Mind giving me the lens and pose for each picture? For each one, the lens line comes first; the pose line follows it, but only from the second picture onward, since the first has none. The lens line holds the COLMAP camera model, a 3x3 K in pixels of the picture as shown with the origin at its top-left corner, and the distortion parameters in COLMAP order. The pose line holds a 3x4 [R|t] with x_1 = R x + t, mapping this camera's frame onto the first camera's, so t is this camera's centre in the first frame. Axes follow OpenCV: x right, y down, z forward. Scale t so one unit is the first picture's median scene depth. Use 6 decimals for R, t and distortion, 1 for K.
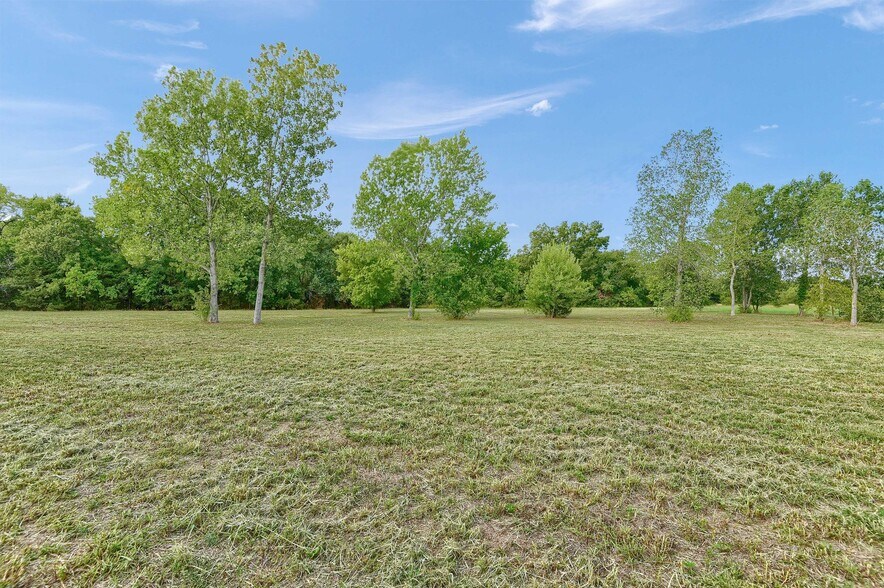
lens RADIAL K [[420.8, 0, 432.6], [0, 420.8, 299.7], [0, 0, 1]] dist [-0.011957, 0.000757]
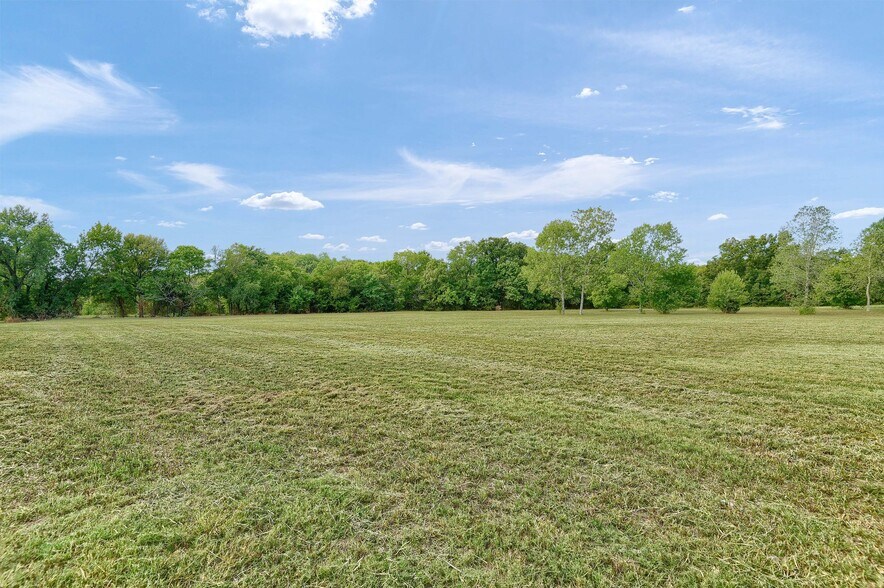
lens RADIAL K [[420.8, 0, 445.7], [0, 420.8, 301.7], [0, 0, 1]] dist [-0.011957, 0.000757]
pose [[0.930810, -0.013483, -0.365255, -0.137344], [0.013938, 0.999902, -0.001393, -0.015650], [0.365238, -0.003794, 0.930907, -0.895104]]
